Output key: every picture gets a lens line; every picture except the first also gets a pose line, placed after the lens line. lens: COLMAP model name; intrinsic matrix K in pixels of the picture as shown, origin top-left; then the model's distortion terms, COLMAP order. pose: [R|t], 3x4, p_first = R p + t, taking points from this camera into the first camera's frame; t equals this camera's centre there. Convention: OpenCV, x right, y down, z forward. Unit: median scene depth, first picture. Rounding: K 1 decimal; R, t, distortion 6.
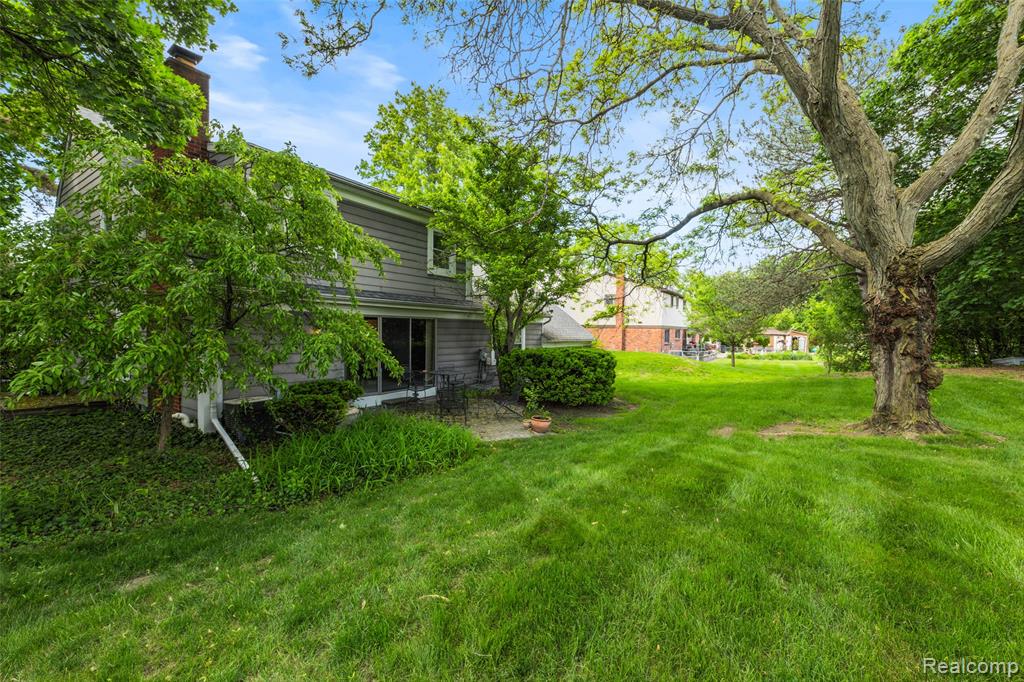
lens RADIAL K [[418.8, 0, 514.9], [0, 418.8, 342.5], [0, 0, 1]] dist [0.000403, -0.000459]
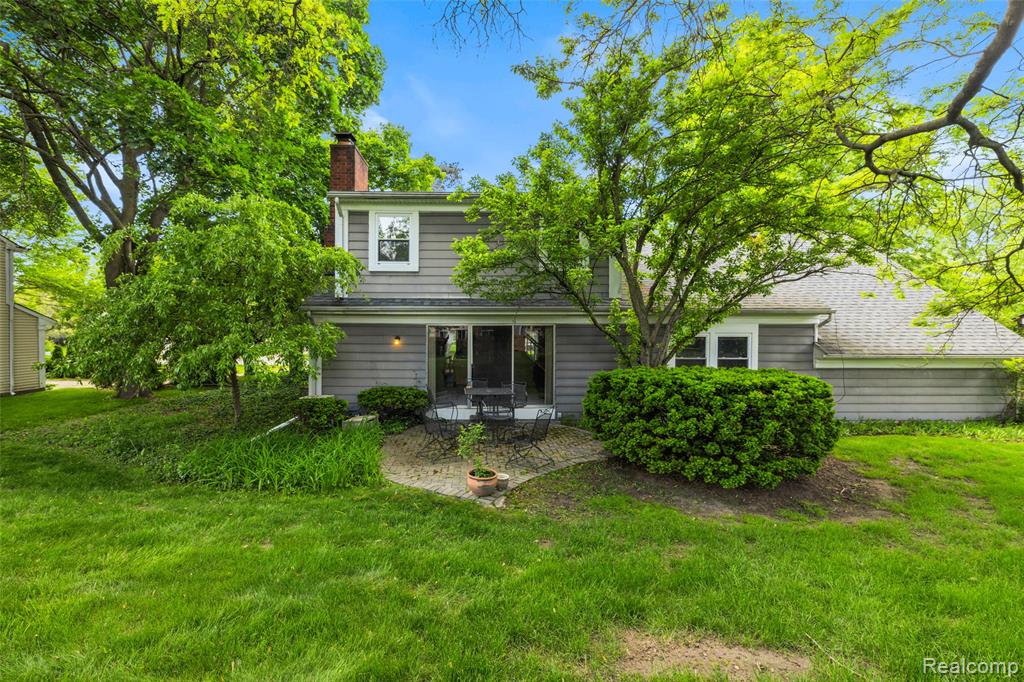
lens RADIAL K [[418.8, 0, 514.9], [0, 418.8, 342.5], [0, 0, 1]] dist [0.000403, -0.000459]
pose [[0.611607, -0.012037, -0.791070, 0.504844], [-0.014895, 0.999532, -0.026725, 0.001445], [0.791021, 0.028129, 0.611142, 0.547021]]
